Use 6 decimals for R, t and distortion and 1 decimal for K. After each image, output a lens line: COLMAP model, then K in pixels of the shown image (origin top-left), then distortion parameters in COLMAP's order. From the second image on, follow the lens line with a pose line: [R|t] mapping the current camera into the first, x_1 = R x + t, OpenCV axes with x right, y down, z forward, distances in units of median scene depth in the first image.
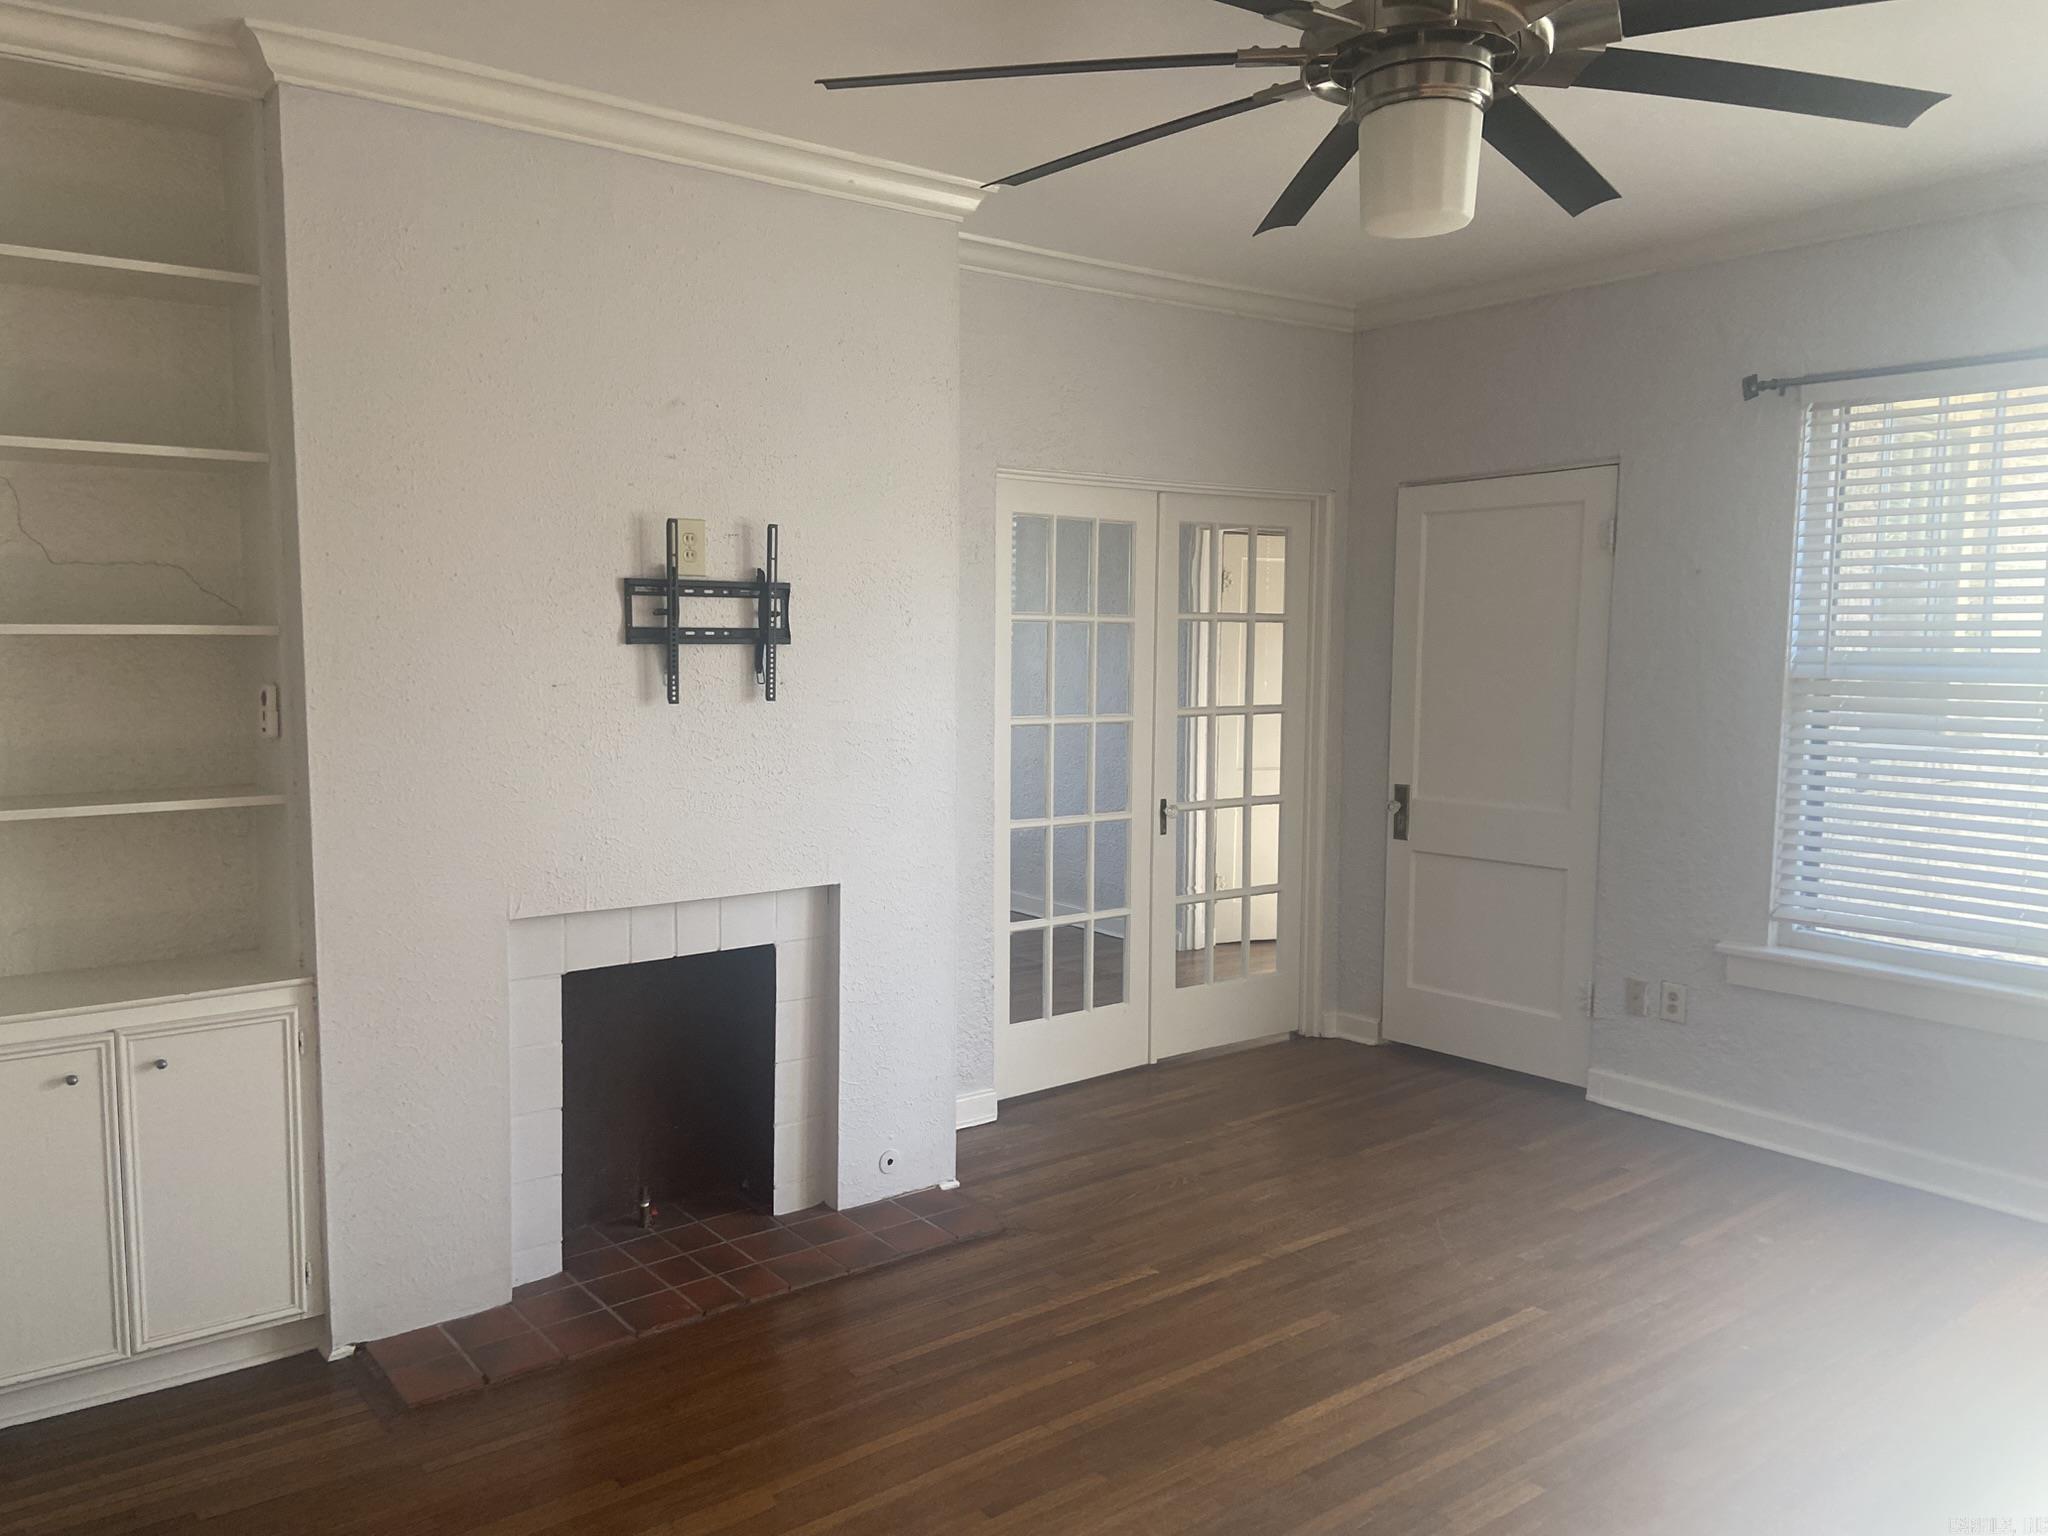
lens RADIAL K [[1532.3, 0, 997.8], [0, 1532.3, 789.7], [0, 0, 1]] dist [0.122814, -0.139929]
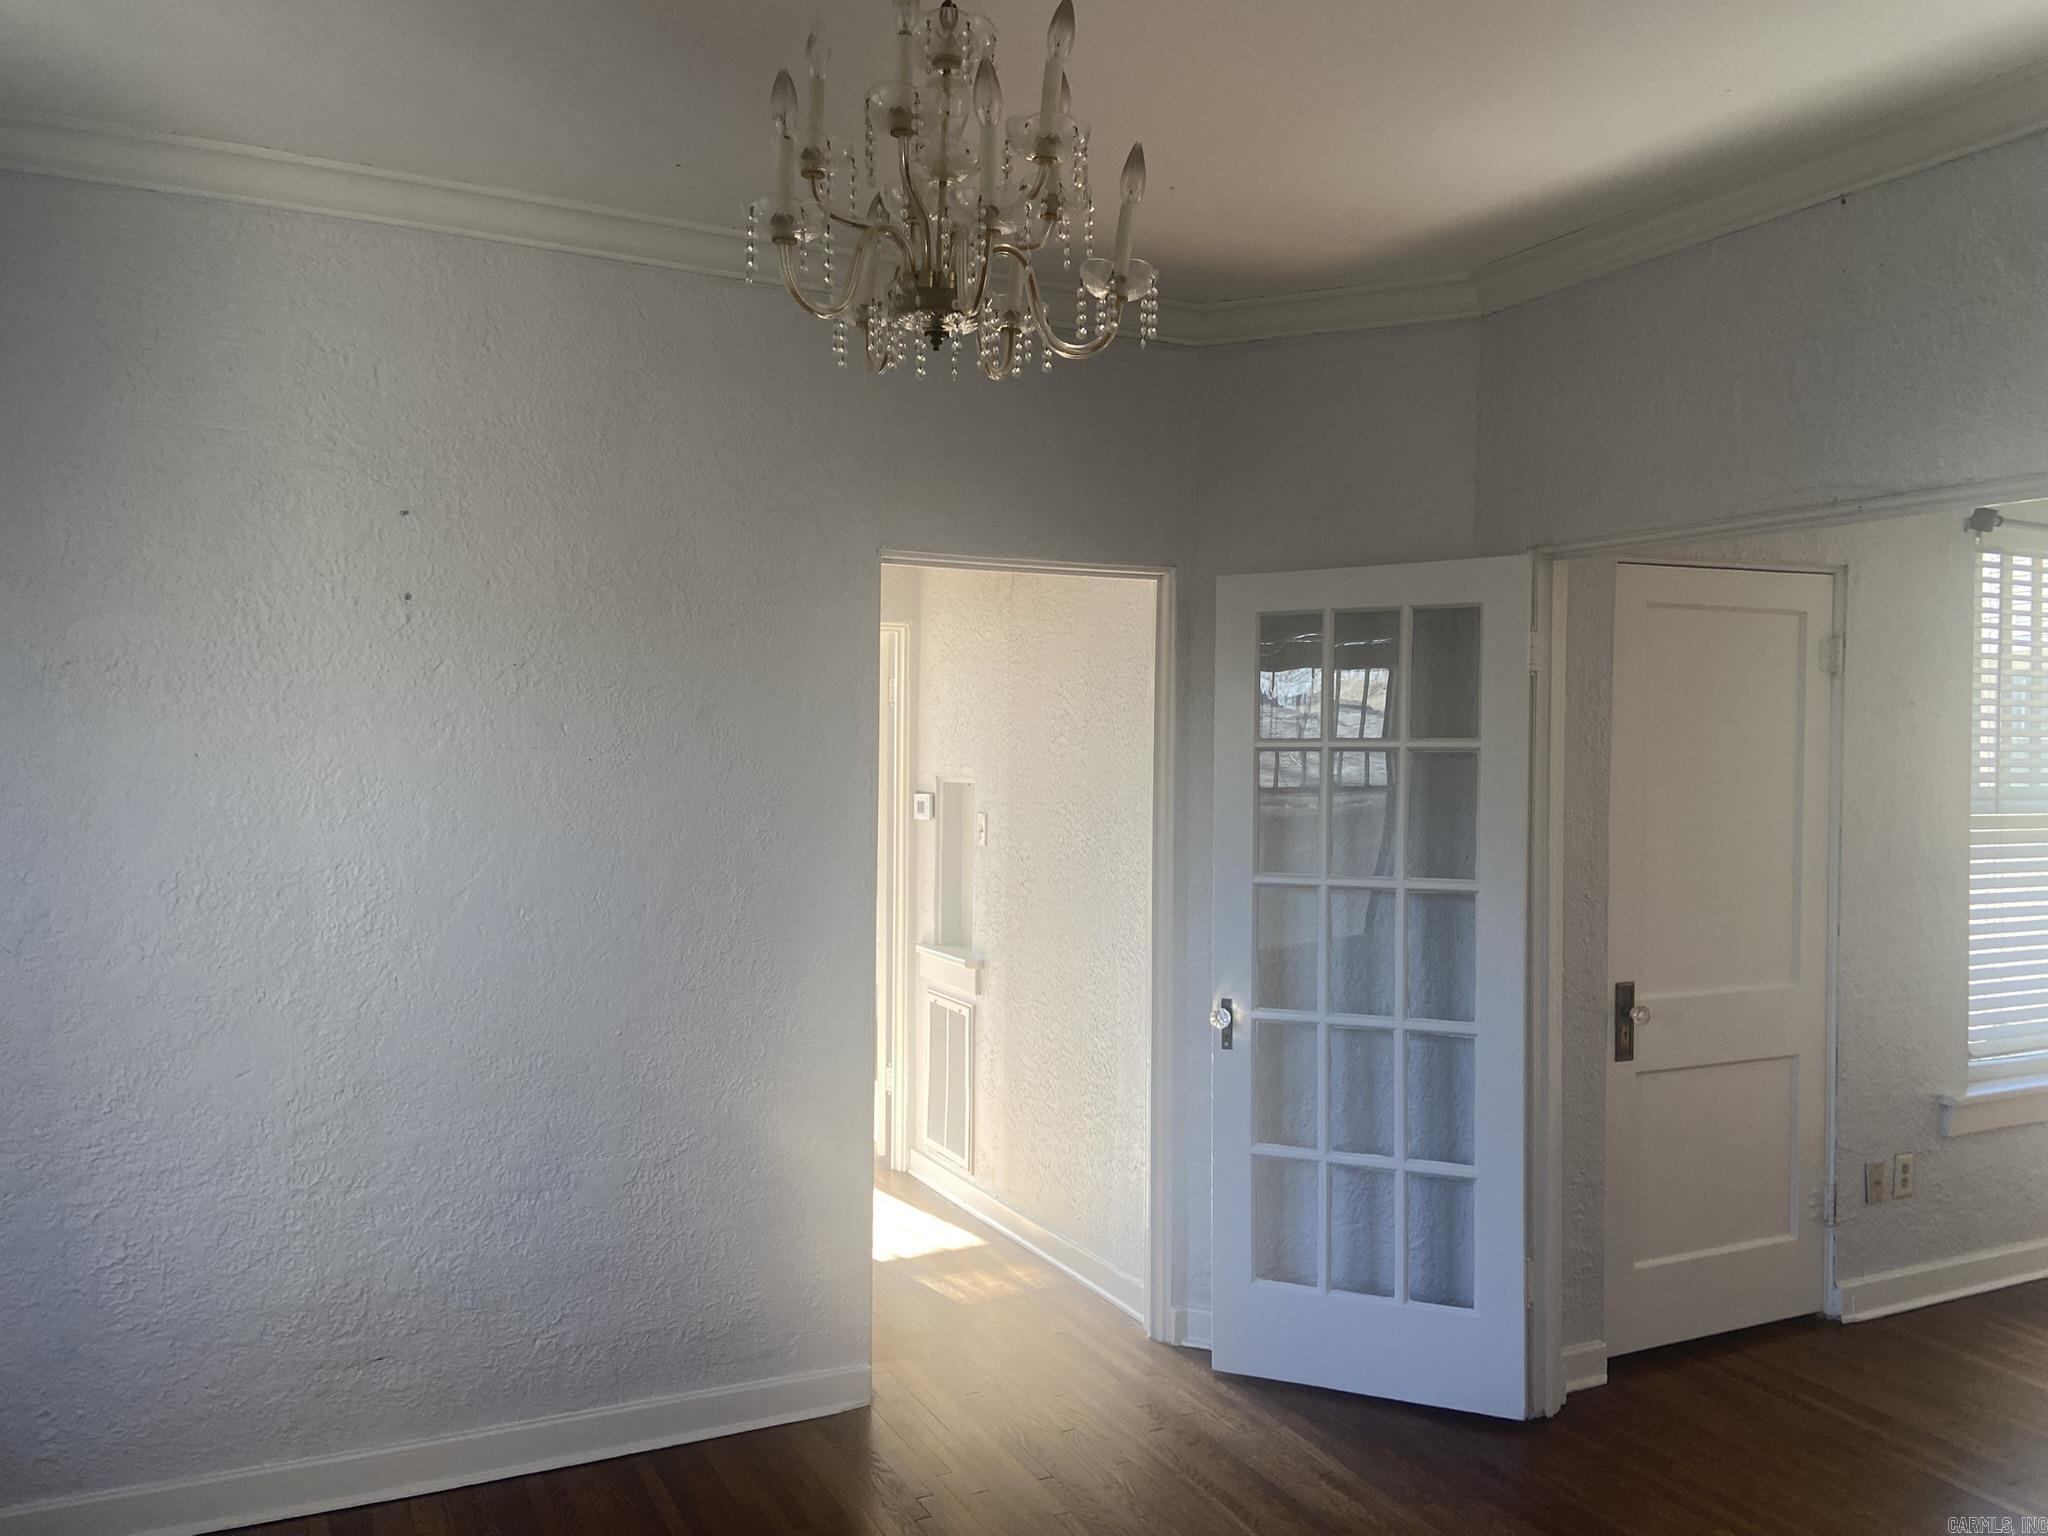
lens RADIAL K [[1532.3, 0, 1039.5], [0, 1532.3, 785.4], [0, 0, 1]] dist [0.122814, -0.139929]
pose [[0.209271, -0.025950, 0.977513, -1.239980], [0.089972, 0.995918, 0.007177, -0.312460], [-0.973710, 0.086447, 0.210751, 2.847219]]
